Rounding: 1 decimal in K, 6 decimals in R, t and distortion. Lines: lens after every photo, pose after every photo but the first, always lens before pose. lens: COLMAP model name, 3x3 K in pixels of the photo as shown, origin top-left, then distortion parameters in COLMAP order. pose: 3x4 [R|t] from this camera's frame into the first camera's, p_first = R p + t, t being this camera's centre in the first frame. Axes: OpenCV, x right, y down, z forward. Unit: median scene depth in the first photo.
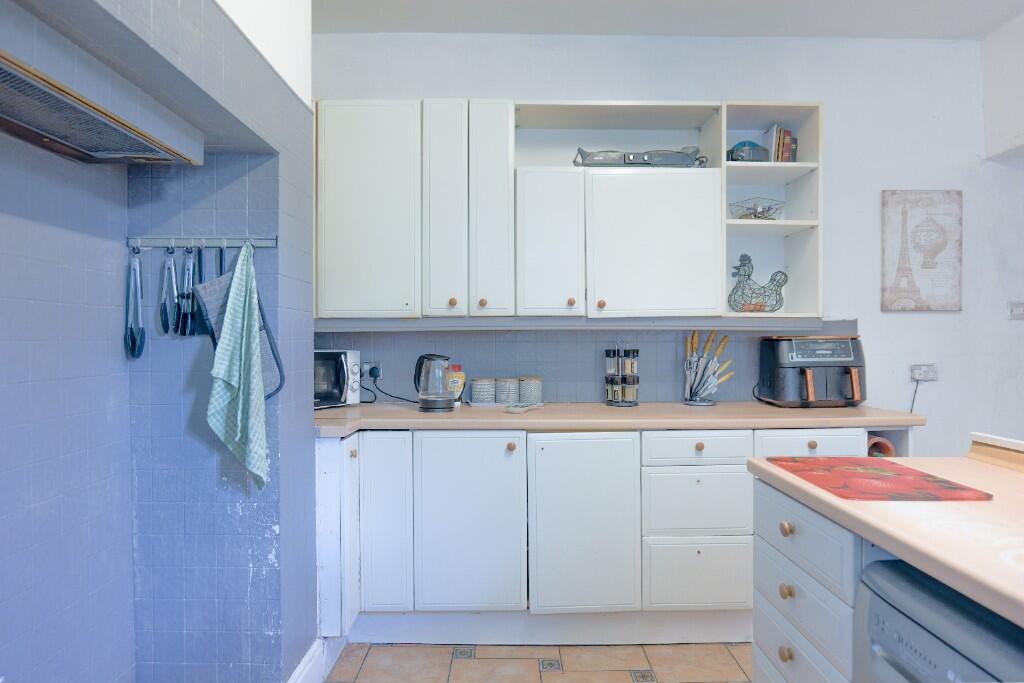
lens RADIAL K [[608.6, 0, 515.0], [0, 608.6, 339.4], [0, 0, 1]] dist [-0.016791, 0.007932]
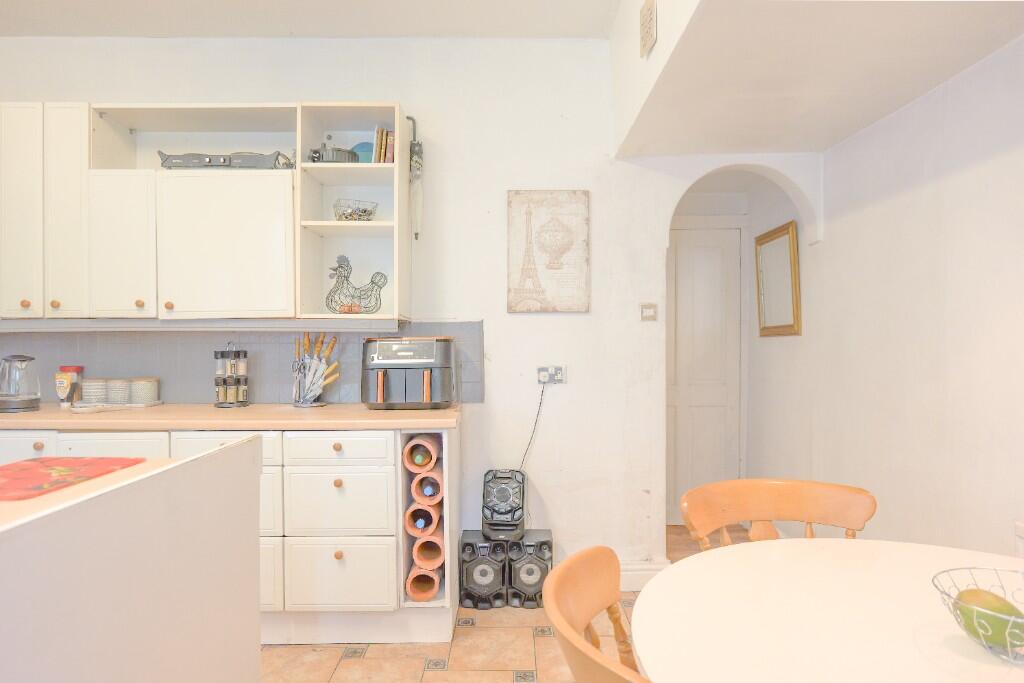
lens RADIAL K [[608.6, 0, 511.8], [0, 608.6, 342.7], [0, 0, 1]] dist [-0.016791, 0.007932]
pose [[0.999850, 0.000356, -0.017310, 0.657954], [-0.000326, 0.999998, 0.001750, 0.001225], [0.017311, -0.001744, 0.999849, 0.005249]]
